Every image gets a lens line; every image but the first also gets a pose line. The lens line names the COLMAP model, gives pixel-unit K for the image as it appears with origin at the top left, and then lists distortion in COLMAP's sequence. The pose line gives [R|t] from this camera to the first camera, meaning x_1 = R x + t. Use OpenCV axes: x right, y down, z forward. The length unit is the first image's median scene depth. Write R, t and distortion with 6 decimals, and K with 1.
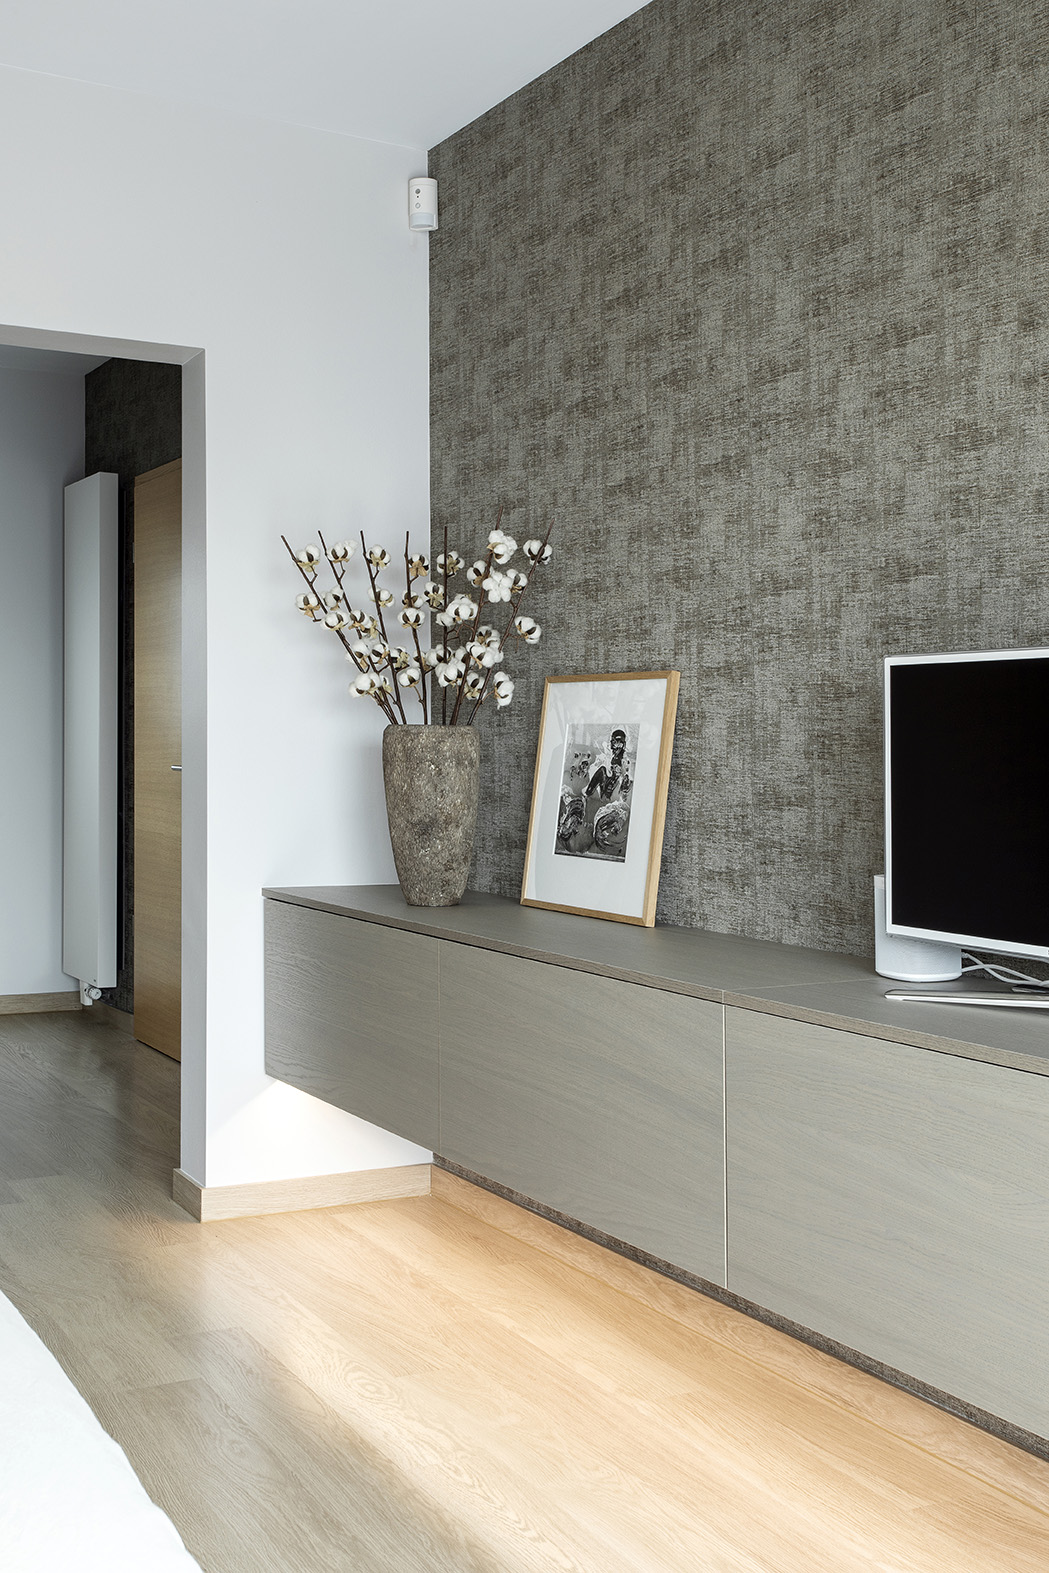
lens RADIAL K [[1824.1, 0, 526.2], [0, 1824.1, 771.1], [0, 0, 1]] dist [0.038934, 0.000000]
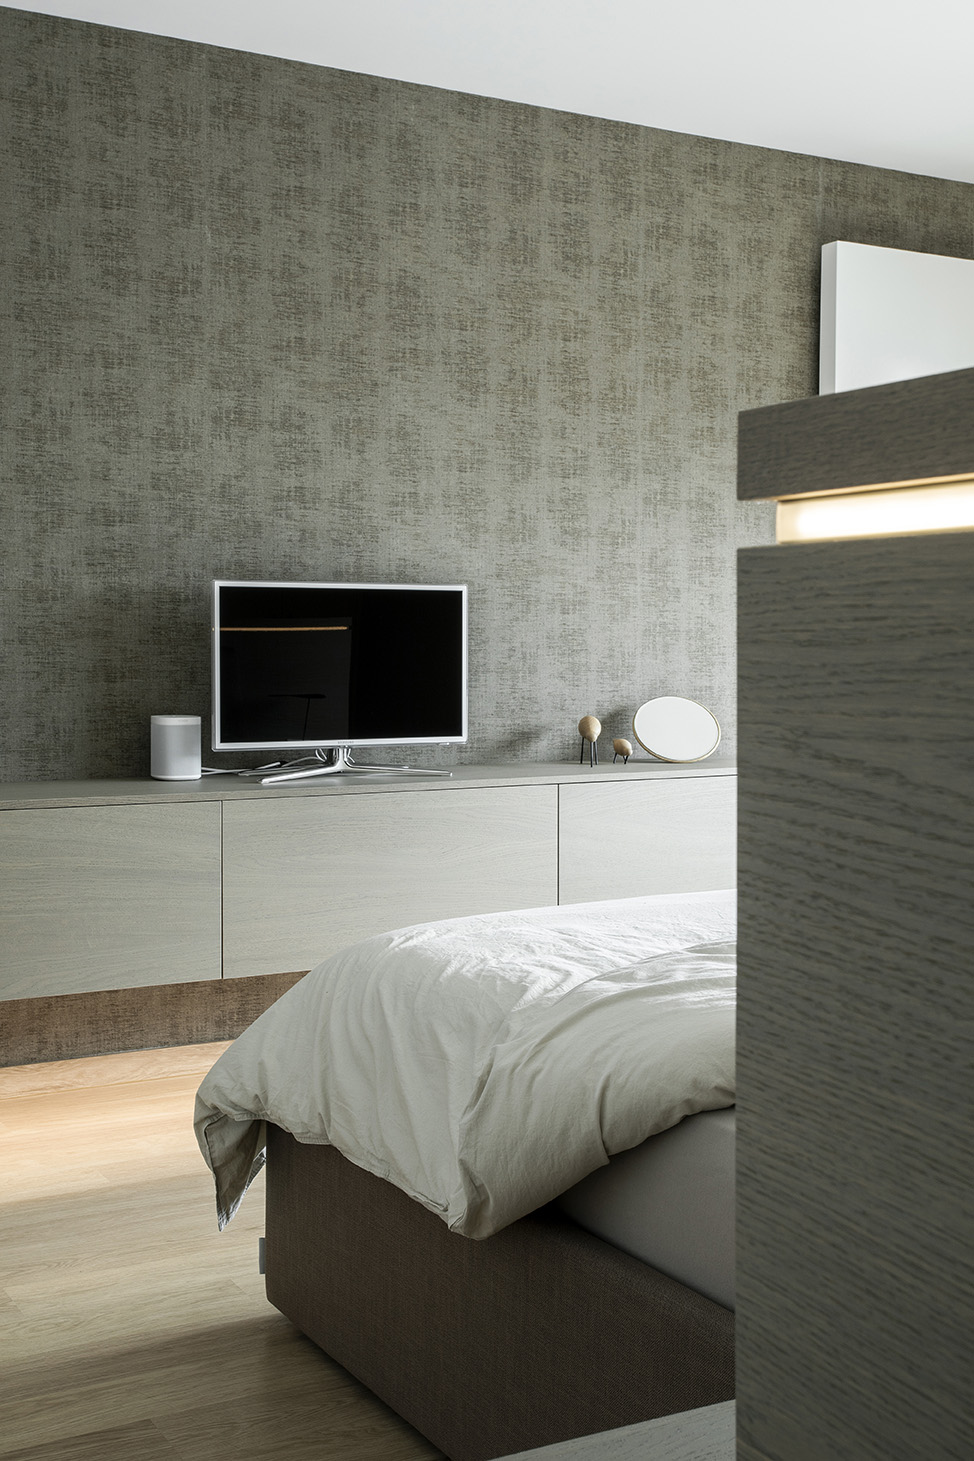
lens RADIAL K [[1694.2, 0, 486.9], [0, 1694.2, 736.8], [0, 0, 1]] dist [0.038934, 0.000000]
pose [[-0.011806, -0.073876, 0.997198, -1.254969], [0.011594, 0.997190, 0.074013, -0.030645], [-0.999863, 0.012435, -0.010916, 0.731391]]
